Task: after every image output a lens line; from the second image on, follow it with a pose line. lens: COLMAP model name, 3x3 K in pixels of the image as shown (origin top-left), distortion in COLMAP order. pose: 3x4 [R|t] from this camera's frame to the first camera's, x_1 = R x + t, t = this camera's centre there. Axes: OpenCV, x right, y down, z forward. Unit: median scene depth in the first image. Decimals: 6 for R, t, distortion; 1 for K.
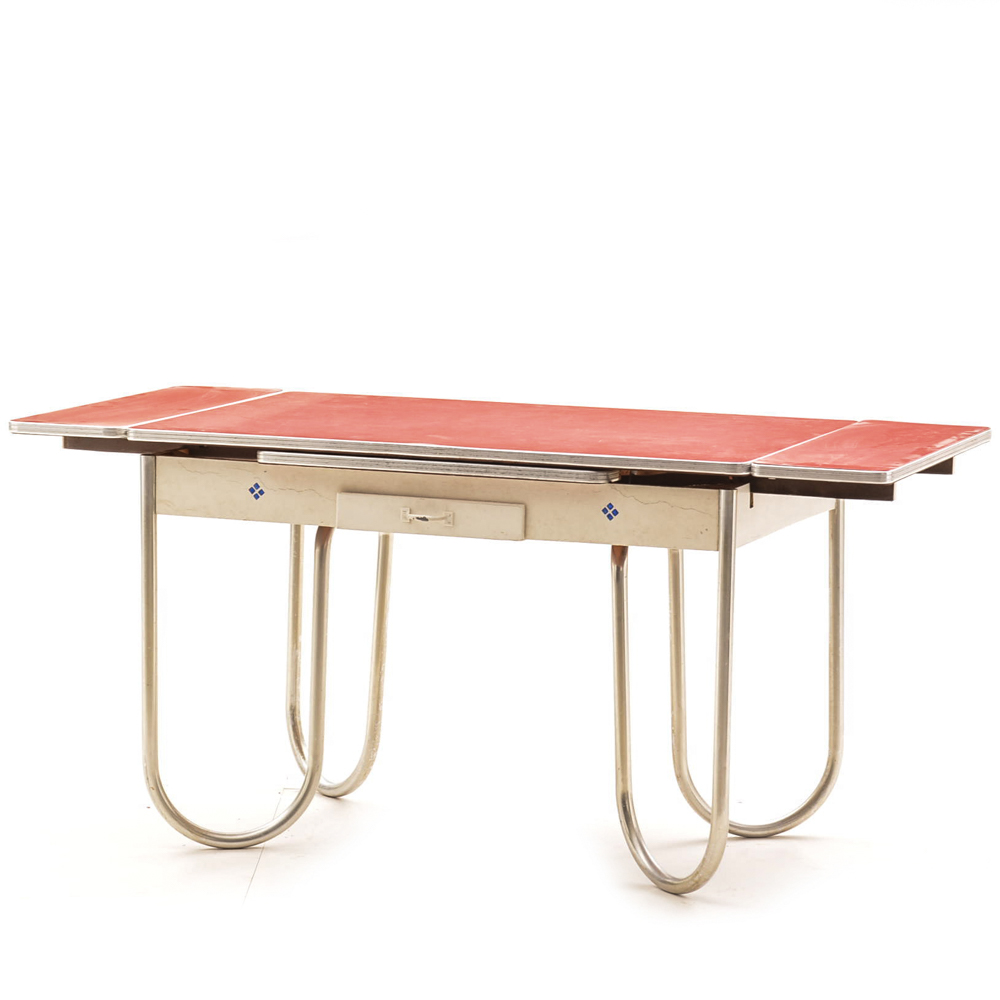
lens RADIAL K [[3452.8, 0, 494.0], [0, 3452.8, 500.6], [0, 0, 1]] dist [0.670458, 0.000000]
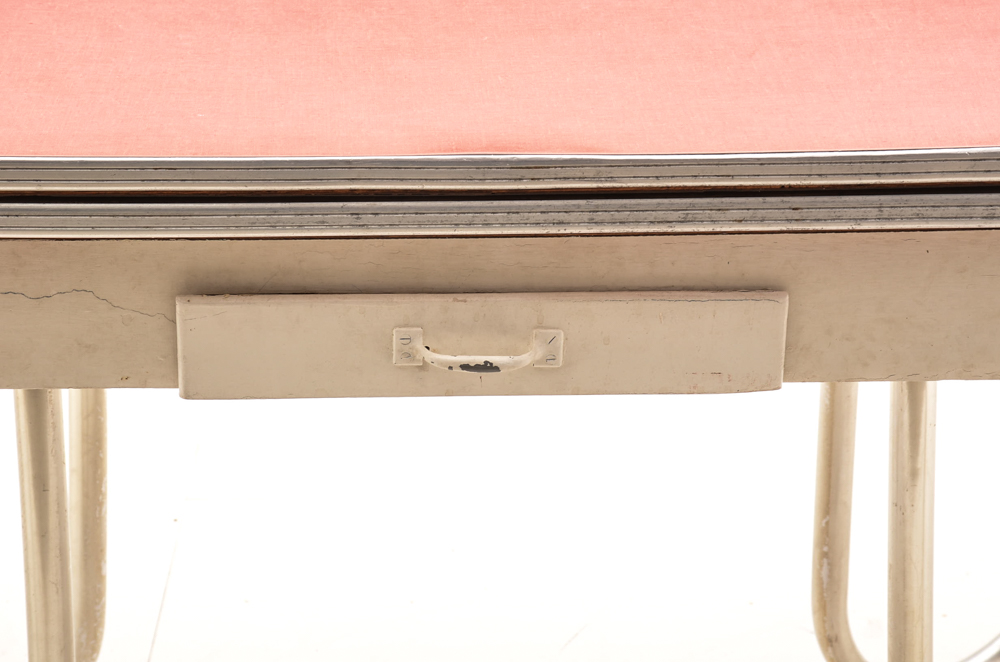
lens RADIAL K [[2591.1, 0, 497.6], [0, 2591.1, 337.7], [0, 0, 1]] dist [0.699455, 0.000000]
pose [[0.922549, -0.181239, 0.340669, -0.103212], [0.059072, 0.938763, 0.339461, -0.081552], [-0.381331, -0.293046, 0.876762, 0.781153]]
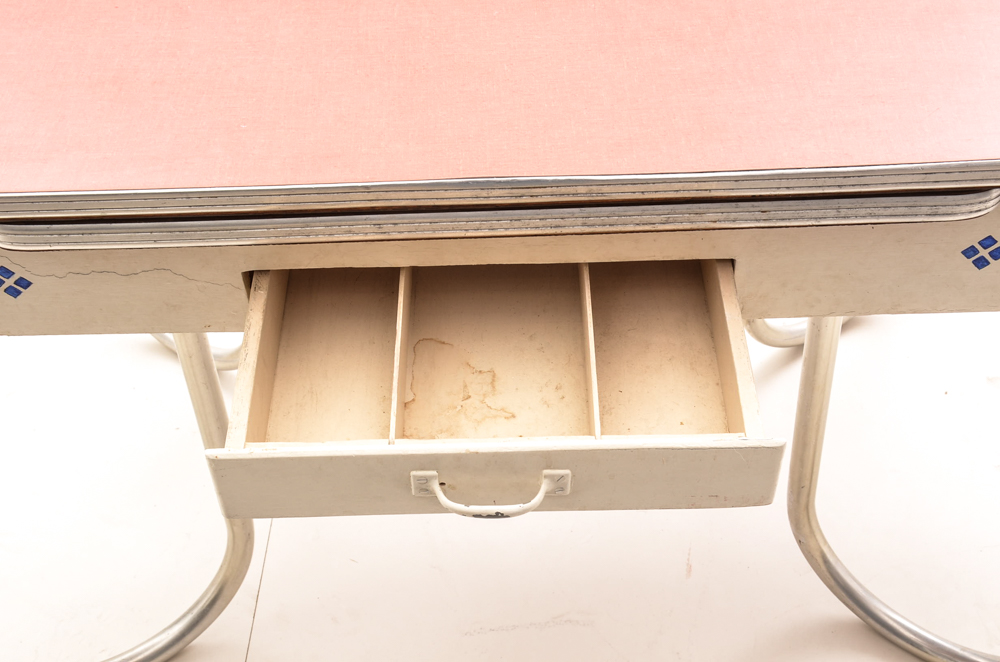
lens RADIAL K [[1285.2, 0, 495.9], [0, 1285.2, 338.5], [0, 0, 1]] dist [0.105383, 0.000000]
pose [[0.930553, -0.293430, 0.219021, -0.052759], [0.095142, 0.771383, 0.629219, -0.086695], [-0.353581, -0.564684, 0.745730, 0.888156]]
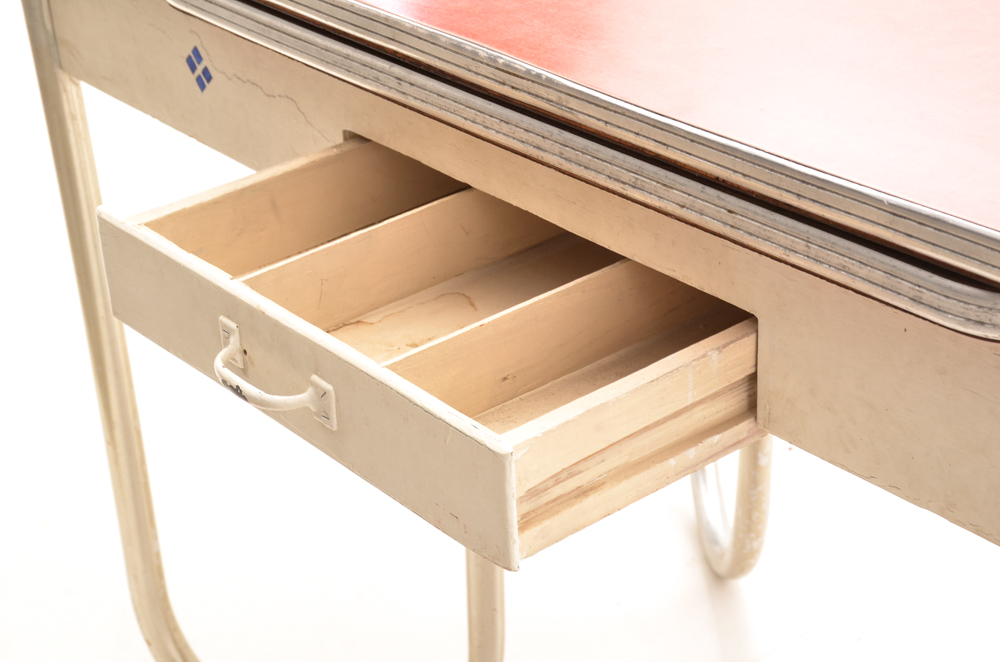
lens RADIAL K [[1989.9, 0, 497.3], [0, 1989.9, 331.7], [0, 0, 1]] dist [0.394555, 0.000000]
pose [[0.863788, 0.179864, -0.470658, 0.063536], [-0.007443, 0.938567, 0.345018, -0.050980], [0.503800, -0.294519, 0.812062, 0.856464]]
